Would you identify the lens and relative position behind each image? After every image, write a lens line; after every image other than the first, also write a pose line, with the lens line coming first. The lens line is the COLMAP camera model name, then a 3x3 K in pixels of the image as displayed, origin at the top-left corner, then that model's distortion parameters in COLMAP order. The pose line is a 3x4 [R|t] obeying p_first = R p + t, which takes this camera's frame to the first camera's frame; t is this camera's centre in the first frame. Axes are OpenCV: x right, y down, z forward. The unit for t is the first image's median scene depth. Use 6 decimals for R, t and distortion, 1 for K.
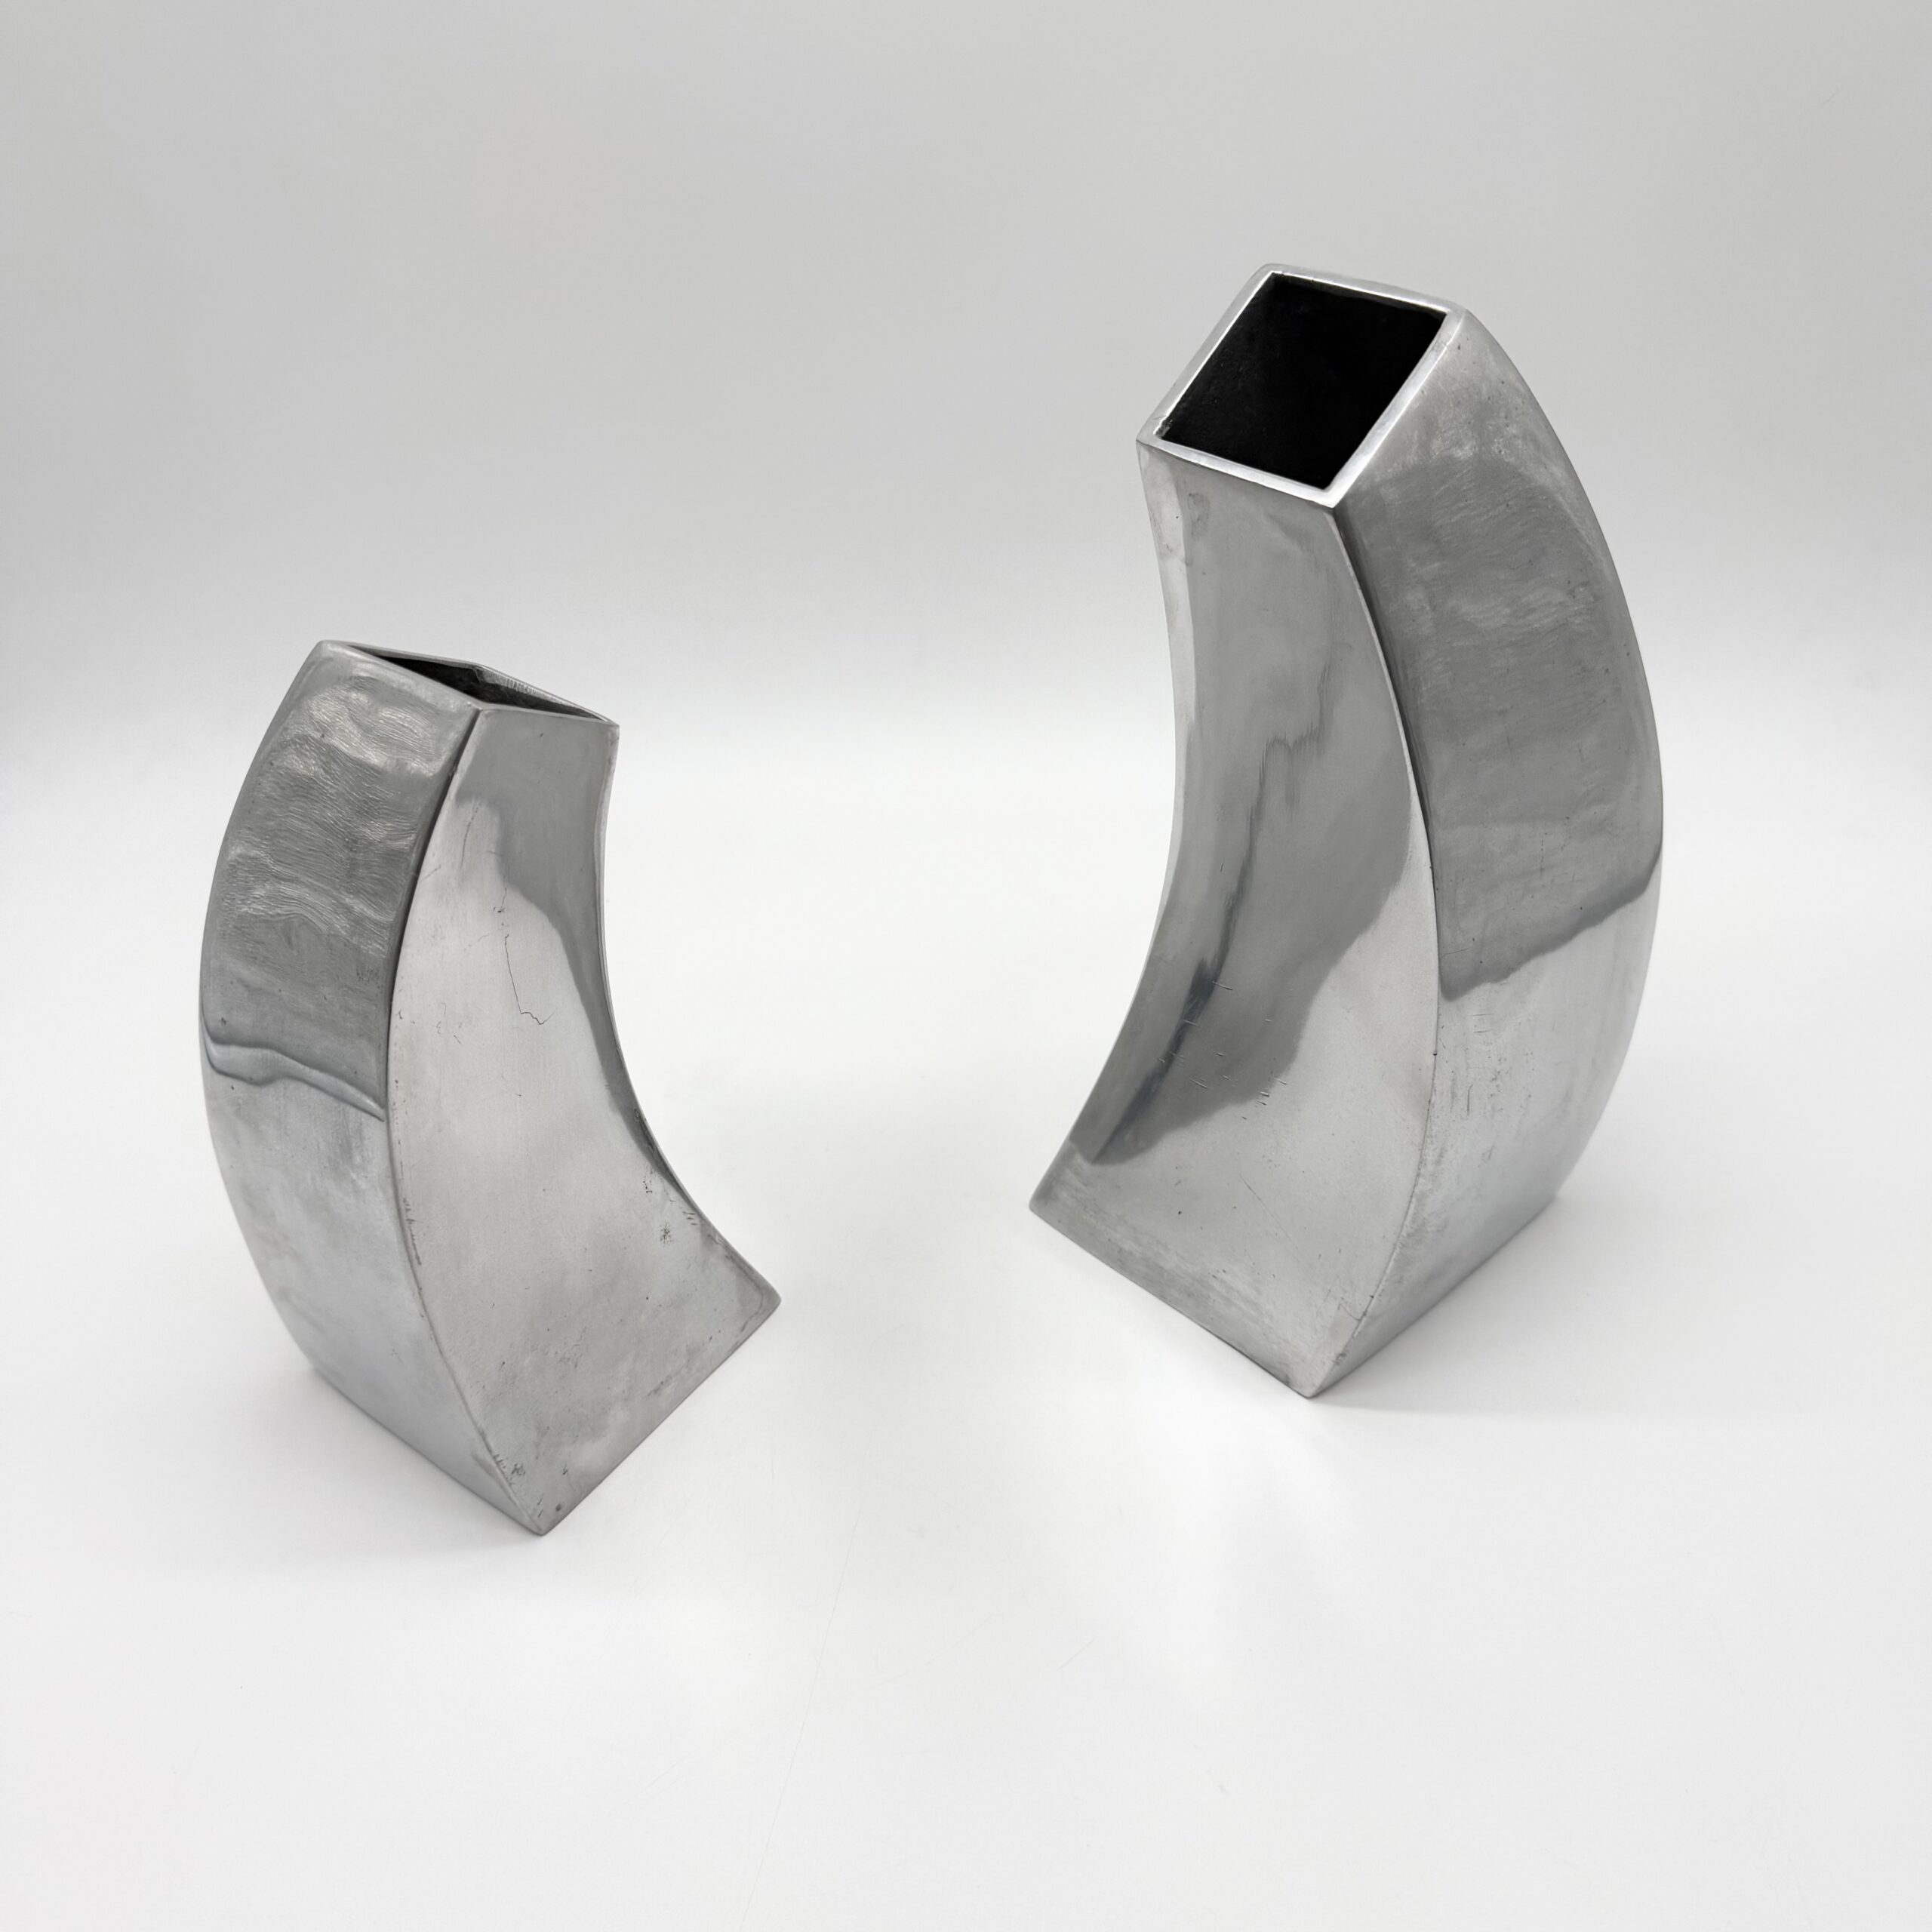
lens RADIAL K [[2002.5, 0, 967.2], [0, 2002.5, 930.4], [0, 0, 1]] dist [0.269961, -0.982709]
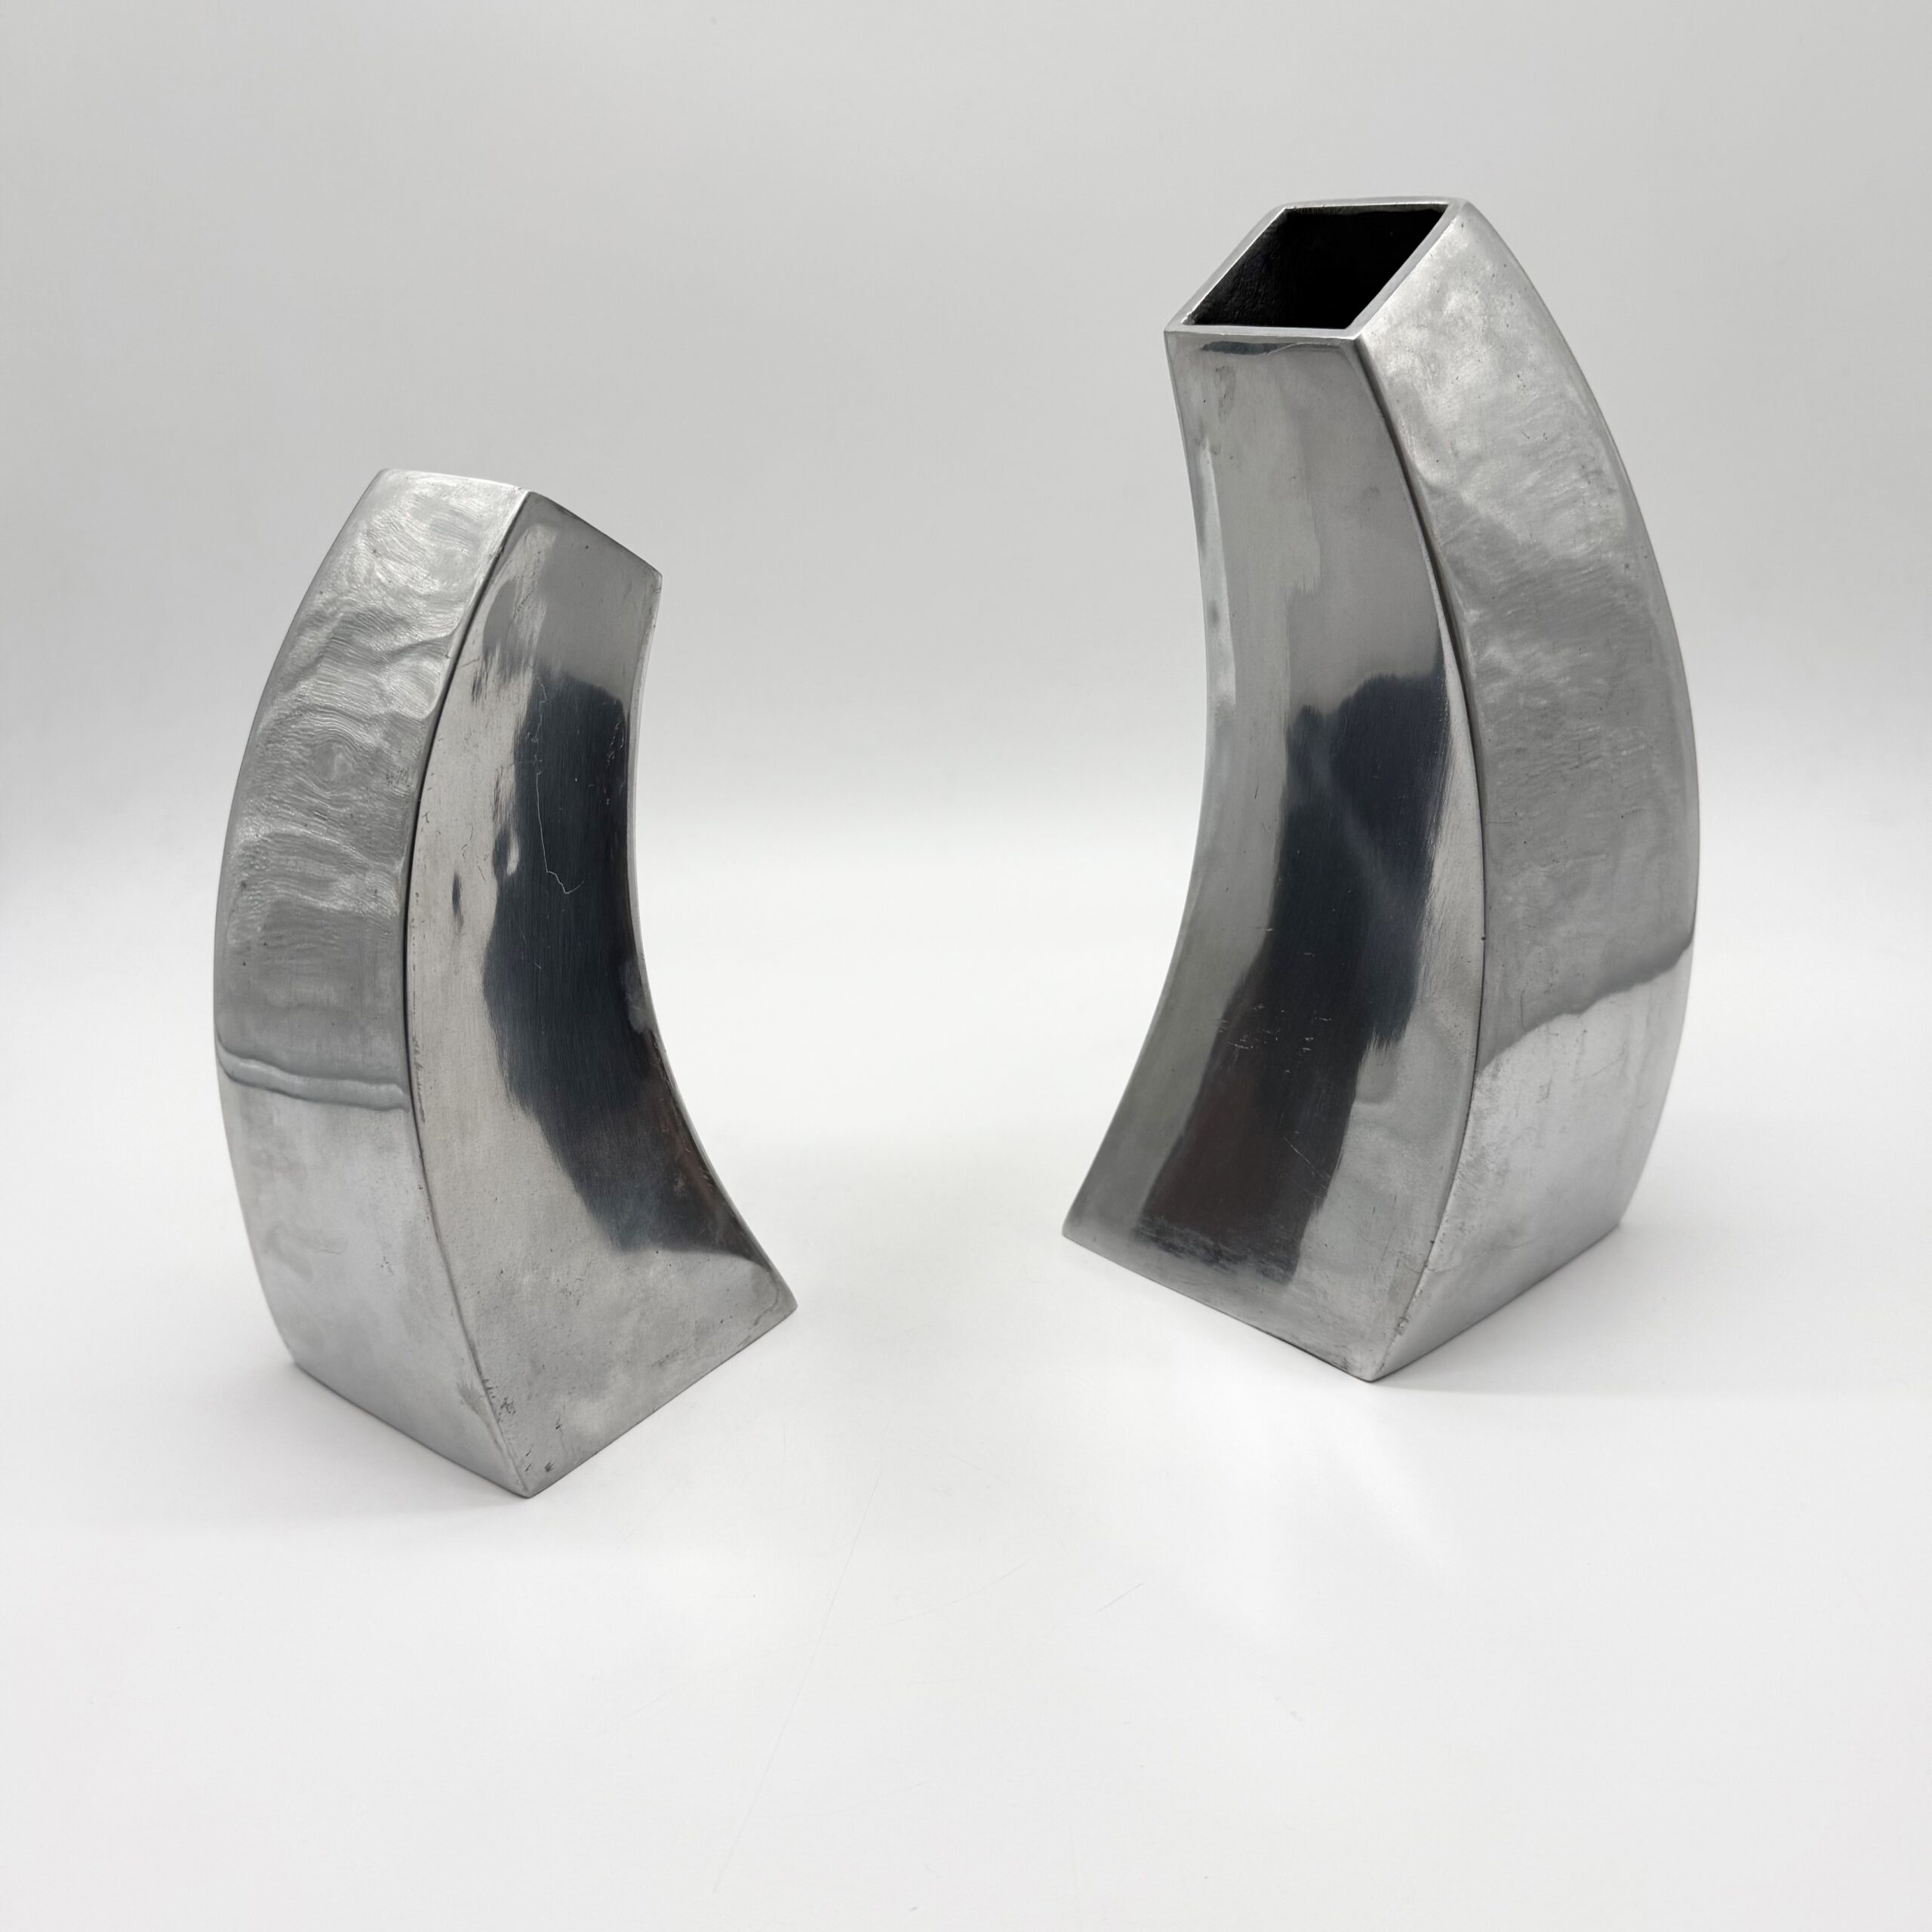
lens RADIAL K [[2002.5, 0, 967.2], [0, 2002.5, 930.4], [0, 0, 1]] dist [0.269961, -0.982709]
pose [[0.999968, 0.004700, -0.006451, -0.009415], [-0.006348, 0.958254, -0.285848, 0.316701], [0.004838, 0.285880, 0.958253, 0.063739]]
